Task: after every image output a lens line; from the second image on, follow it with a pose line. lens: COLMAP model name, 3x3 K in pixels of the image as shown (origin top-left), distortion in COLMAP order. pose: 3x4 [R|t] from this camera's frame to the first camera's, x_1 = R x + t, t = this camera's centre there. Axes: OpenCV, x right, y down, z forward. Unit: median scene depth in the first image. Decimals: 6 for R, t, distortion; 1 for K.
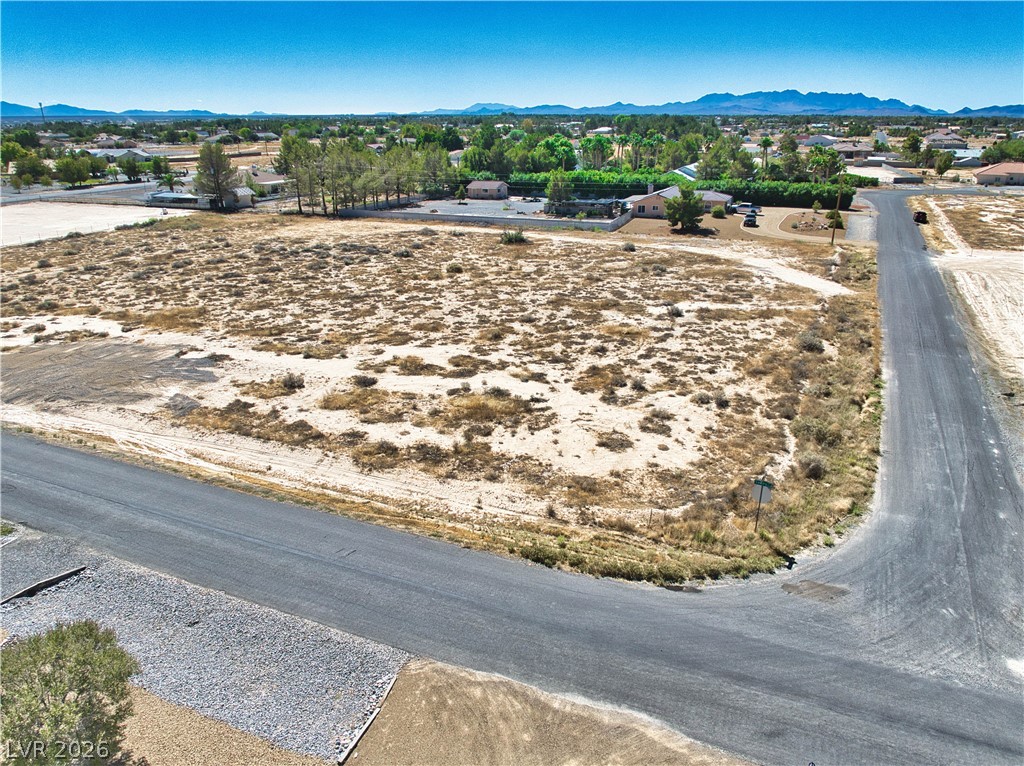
lens RADIAL K [[764.2, 0, 514.8], [0, 764.2, 351.4], [0, 0, 1]] dist [-0.043217, -0.004663]
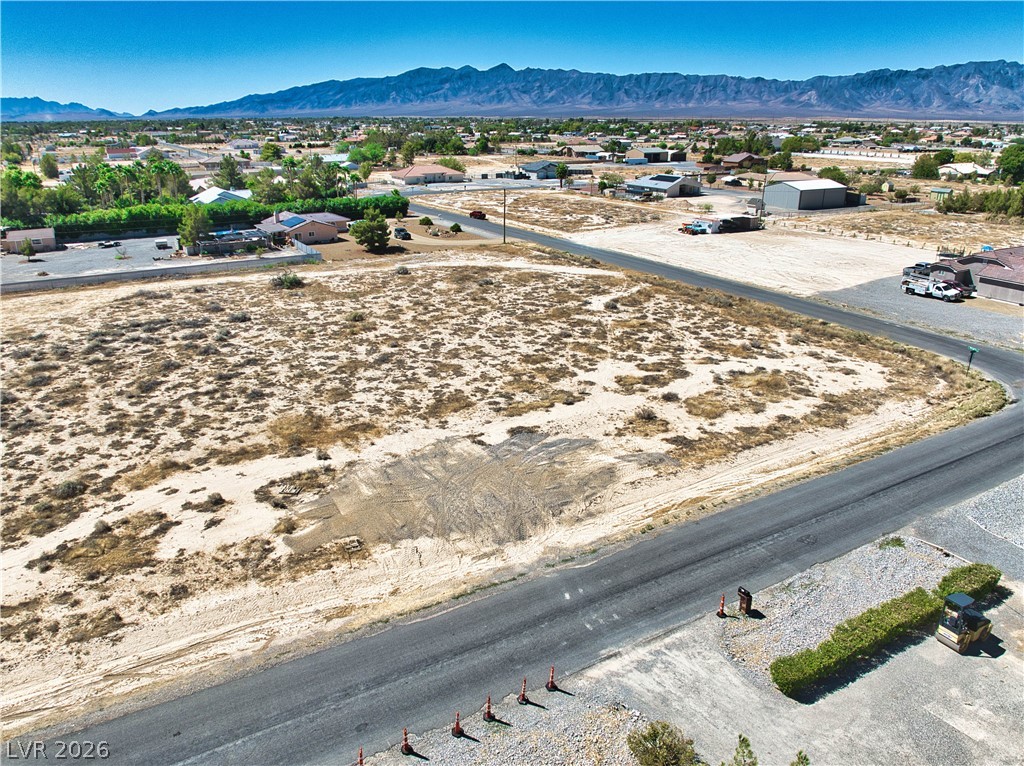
lens RADIAL K [[764.2, 0, 514.8], [0, 764.2, 351.4], [0, 0, 1]] dist [-0.043217, -0.004663]
pose [[0.581360, -0.234777, 0.779038, -0.989877], [0.237760, 0.964694, 0.113298, -0.175685], [-0.778133, 0.119357, 0.616655, 0.356875]]
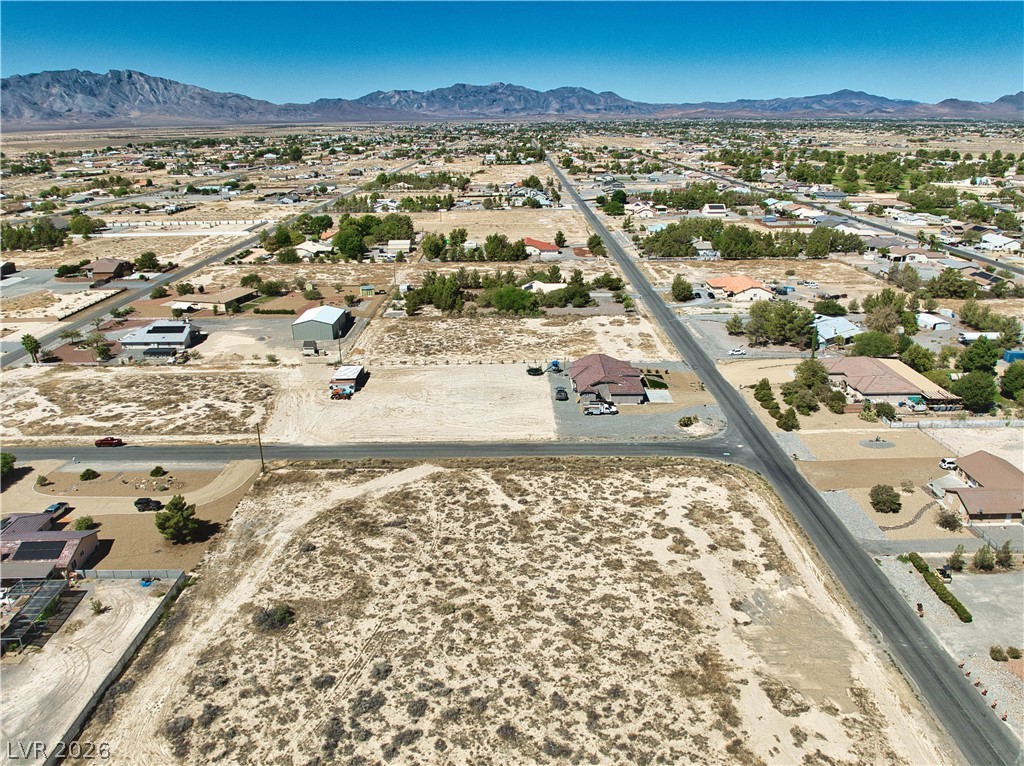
lens RADIAL K [[733.8, 0, 516.3], [0, 733.8, 395.0], [0, 0, 1]] dist [-0.037034, -0.006997]
pose [[-0.414698, -0.307324, 0.856492, -1.269444], [0.281481, 0.851753, 0.441911, -1.105524], [-0.865329, 0.424346, -0.266714, 1.468378]]
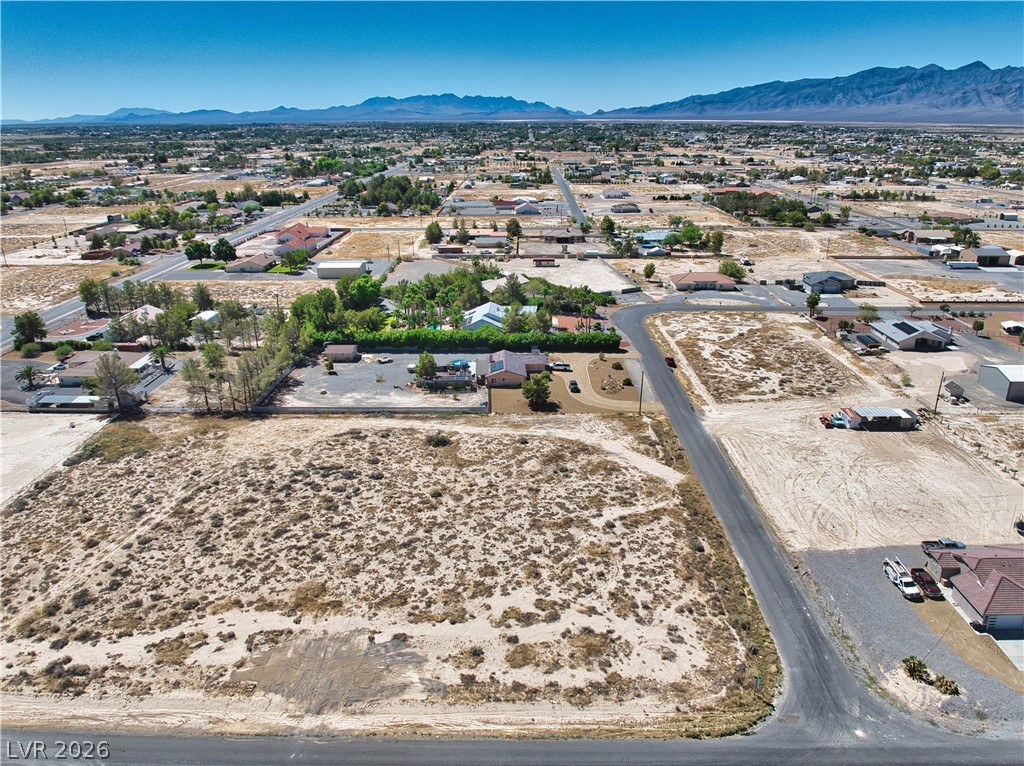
lens RADIAL K [[733.5, 0, 514.6], [0, 733.5, 404.5], [0, 0, 1]] dist [-0.039182, -0.008486]
pose [[0.915893, -0.142695, 0.375203, -0.602075], [0.116931, 0.988990, 0.090692, -0.525445], [-0.384014, -0.039191, 0.922495, -0.446628]]
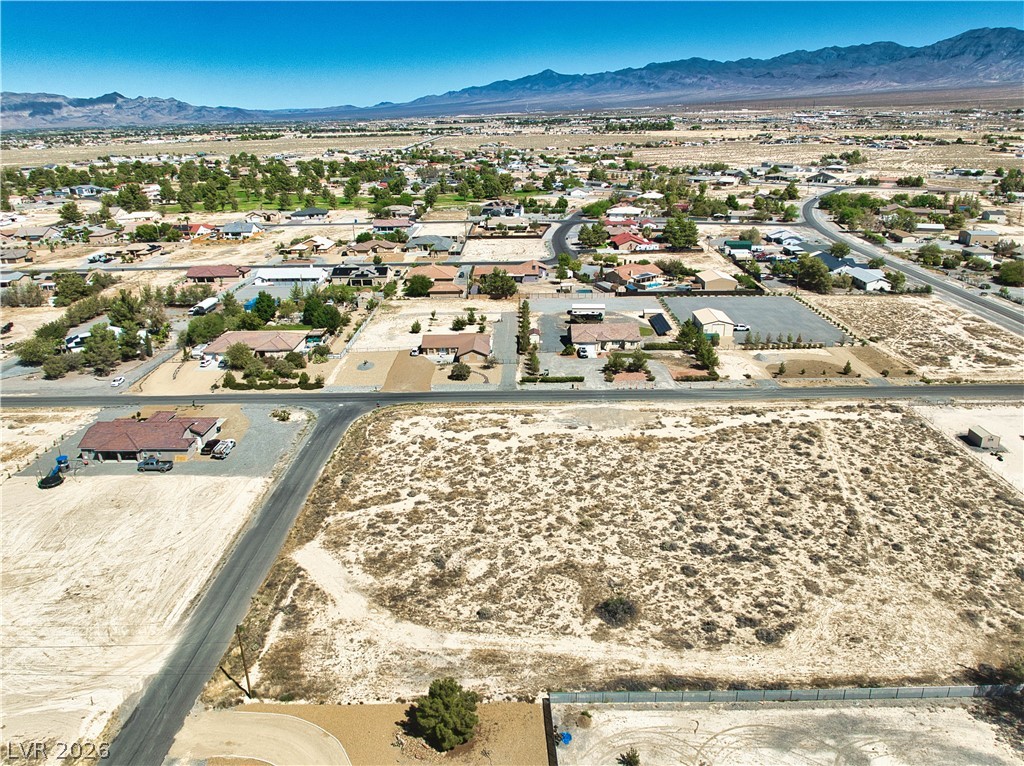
lens RADIAL K [[733.5, 0, 514.6], [0, 733.5, 404.5], [0, 0, 1]] dist [-0.039182, -0.008486]
pose [[-0.913642, 0.166916, -0.370672, 0.643297], [-0.100293, 0.791080, 0.603435, -1.397299], [0.393954, 0.588500, -0.706023, 2.369950]]
